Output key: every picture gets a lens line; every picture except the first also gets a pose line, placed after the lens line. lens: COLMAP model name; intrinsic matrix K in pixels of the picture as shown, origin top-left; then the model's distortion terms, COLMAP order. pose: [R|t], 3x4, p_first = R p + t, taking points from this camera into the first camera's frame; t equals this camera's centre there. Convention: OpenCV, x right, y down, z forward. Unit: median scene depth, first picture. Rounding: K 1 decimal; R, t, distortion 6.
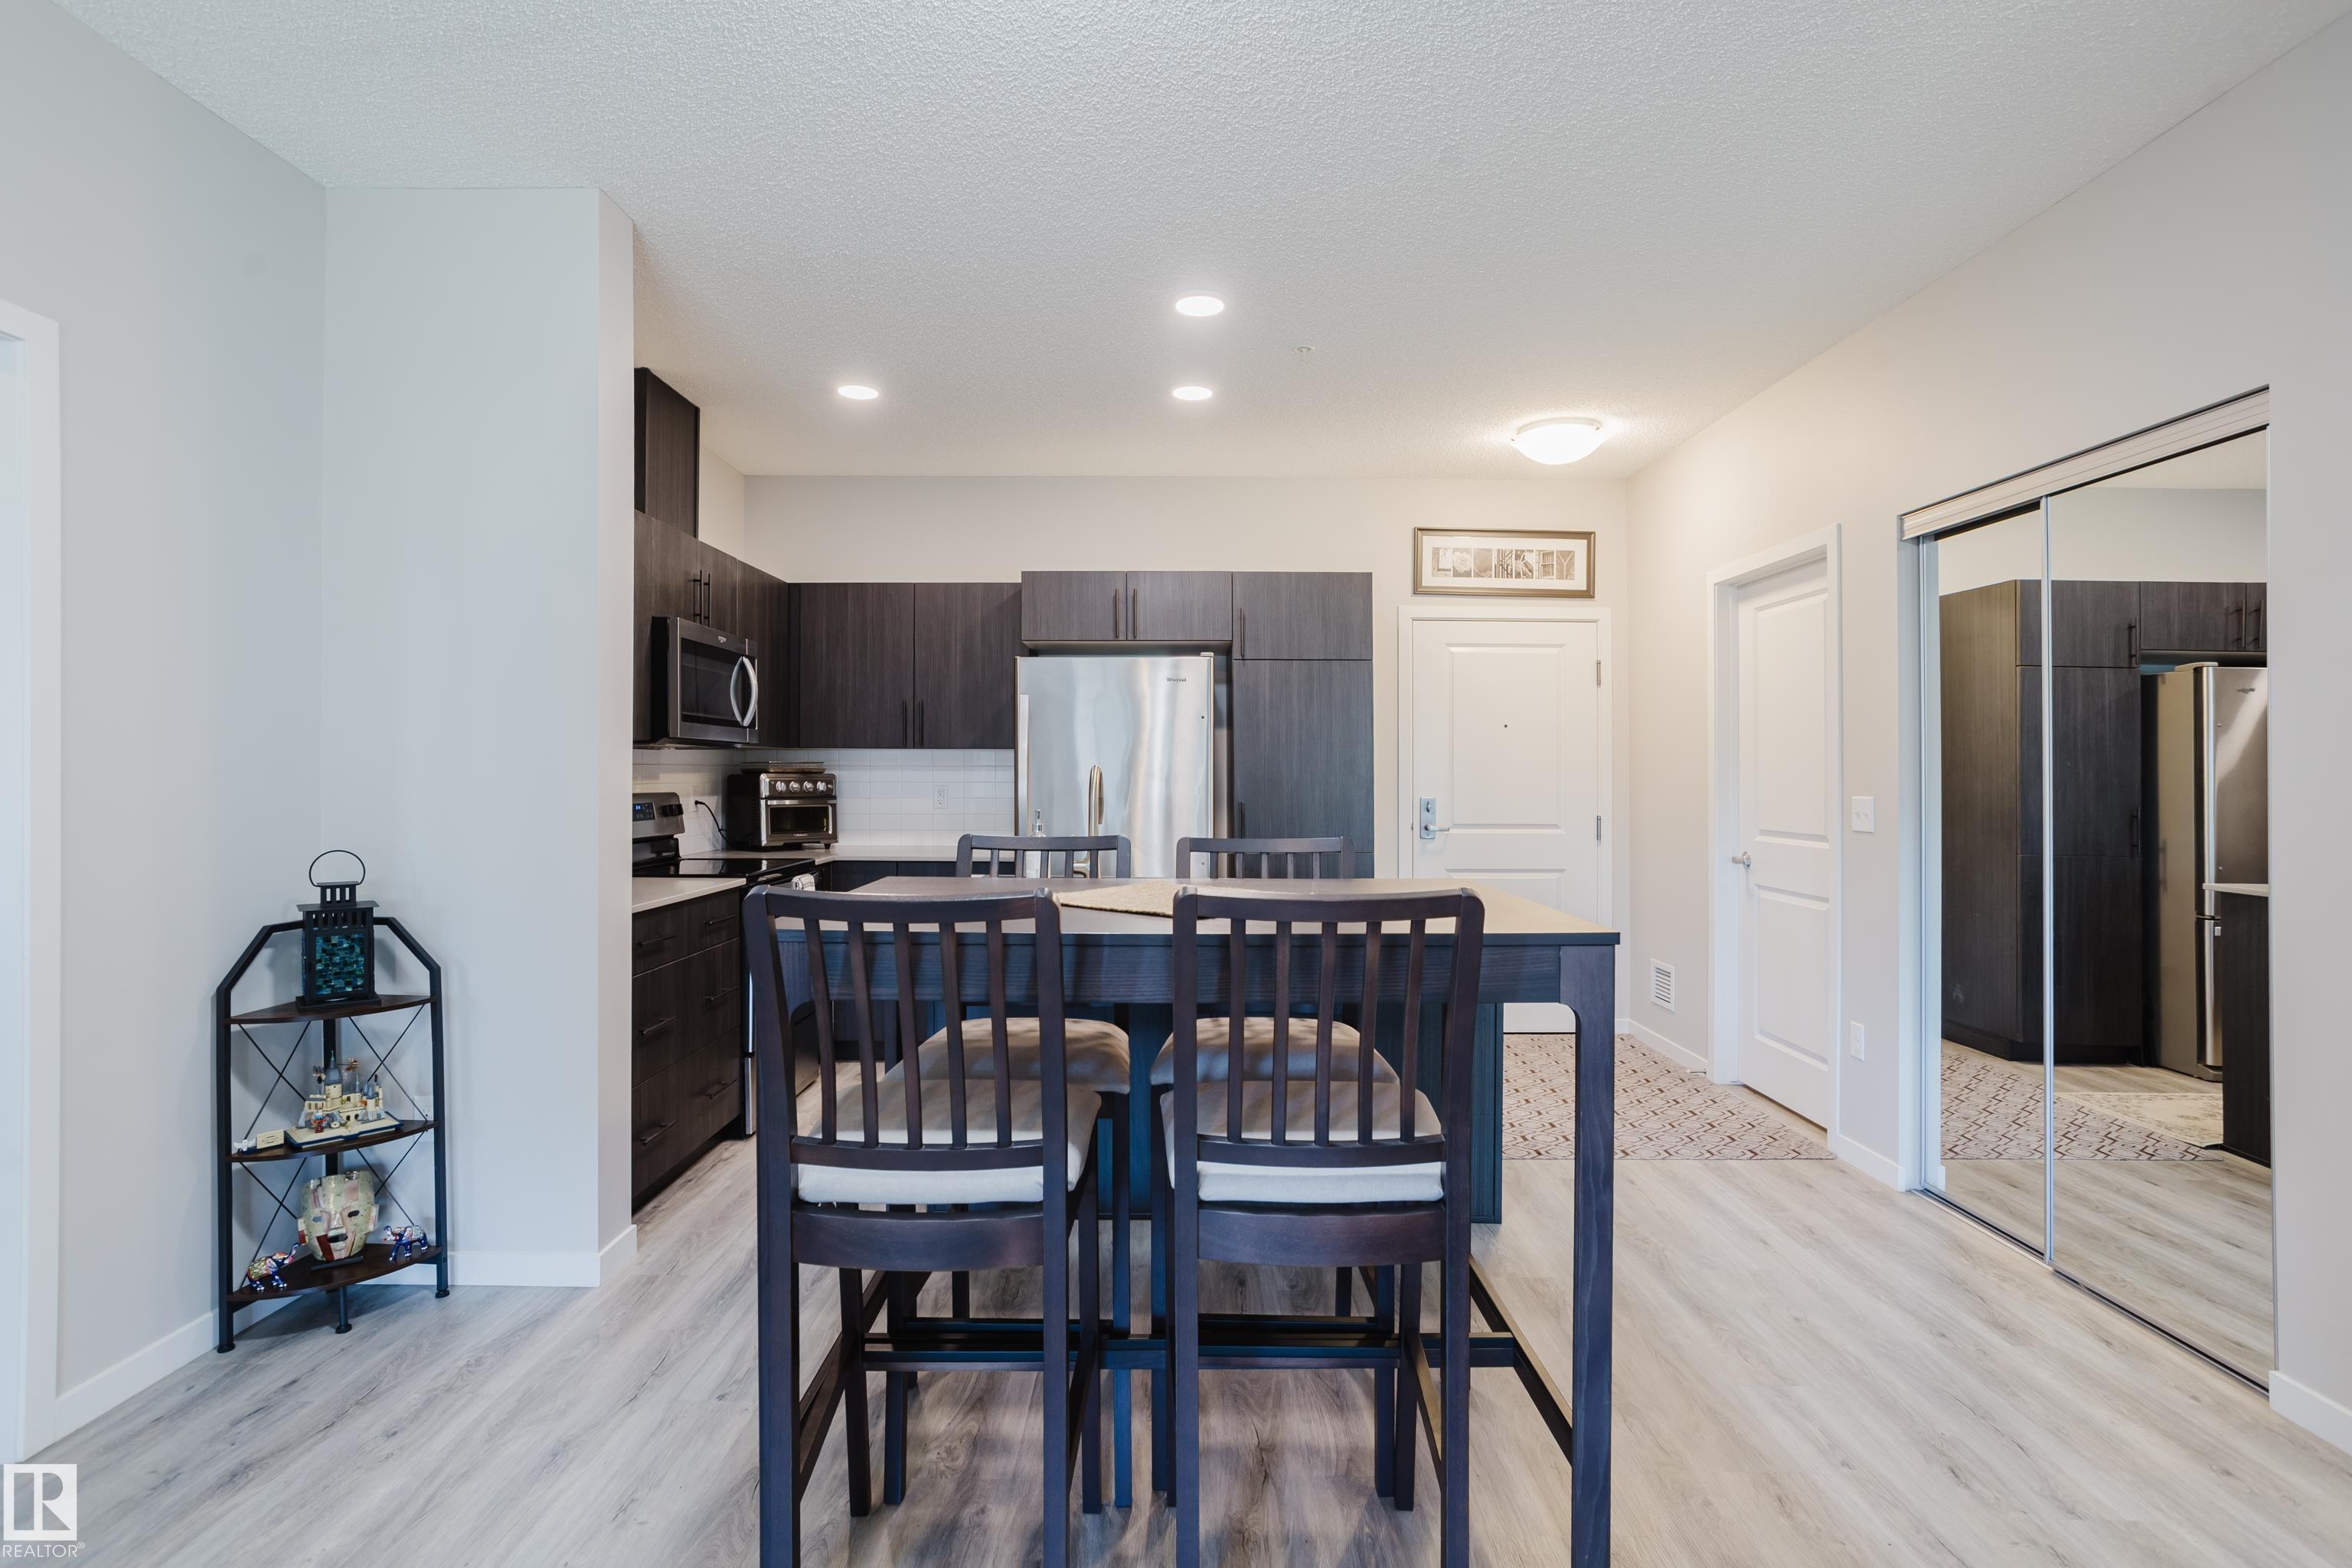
lens RADIAL K [[1147.3, 0, 1188.6], [0, 1147.3, 762.0], [0, 0, 1]] dist [-0.002017, -0.000549]
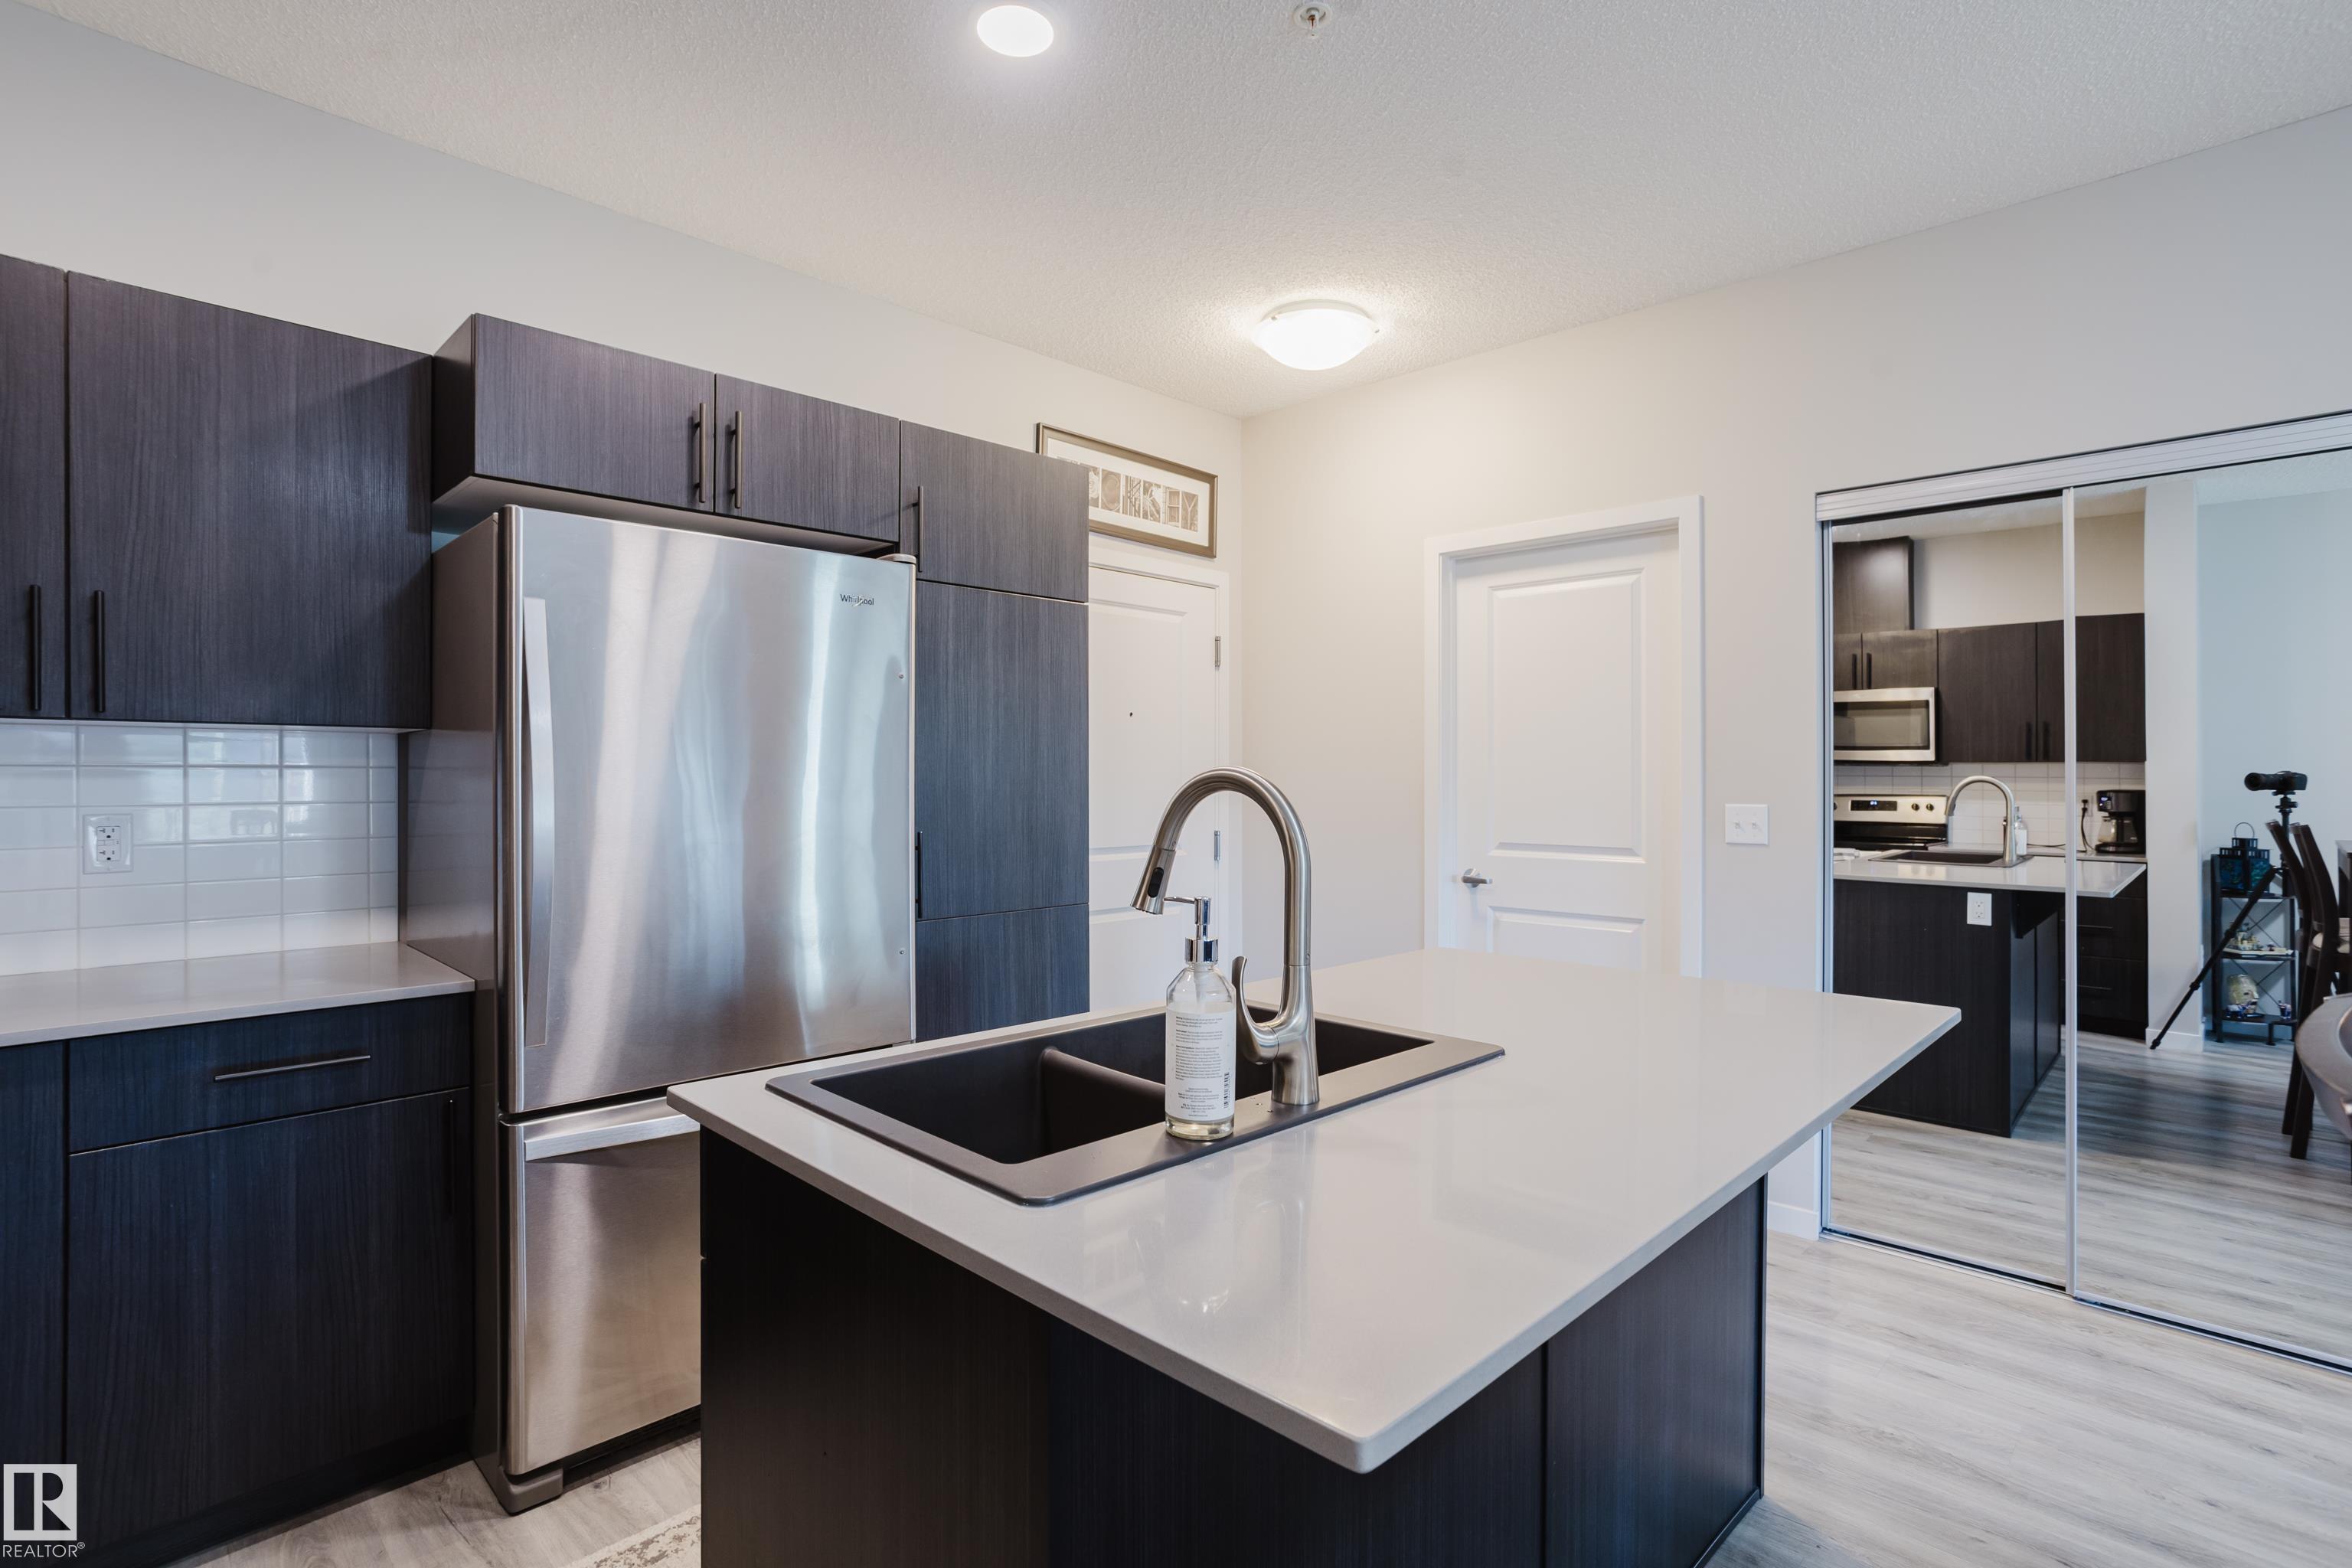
lens RADIAL K [[1147.3, 0, 1188.6], [0, 1147.3, 762.0], [0, 0, 1]] dist [-0.002017, -0.000549]
pose [[0.701915, 0.005786, 0.712237, -0.257676], [-0.004080, 0.999983, -0.004102, 0.002533], [-0.712249, -0.000027, 0.701927, 0.509988]]
